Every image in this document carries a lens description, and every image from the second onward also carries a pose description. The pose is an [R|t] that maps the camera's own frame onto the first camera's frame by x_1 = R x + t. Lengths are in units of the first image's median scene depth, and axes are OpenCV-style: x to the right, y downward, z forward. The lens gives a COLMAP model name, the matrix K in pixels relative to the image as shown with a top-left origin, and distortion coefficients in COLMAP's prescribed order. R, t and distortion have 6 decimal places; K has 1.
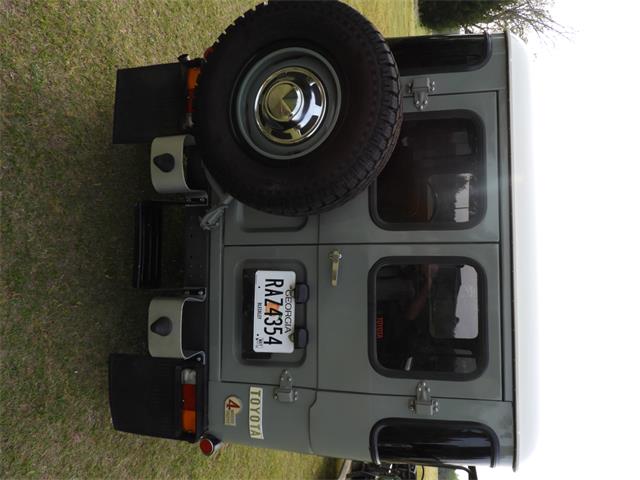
lens RADIAL K [[452.1, 0, 320.0], [0, 452.1, 240.0], [0, 0, 1]] dist [0.002817, -0.001226]
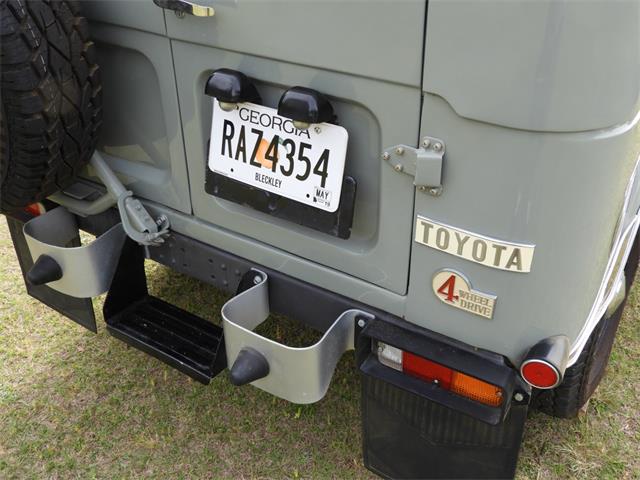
lens RADIAL K [[657.7, 0, 320.0], [0, 657.7, 240.0], [0, 0, 1]] dist [0.002158, -0.009620]
pose [[0.142352, -0.938161, -0.315580, 0.039387], [0.863760, 0.273440, -0.423260, 0.524704], [0.483378, -0.212334, 0.849270, 0.403501]]
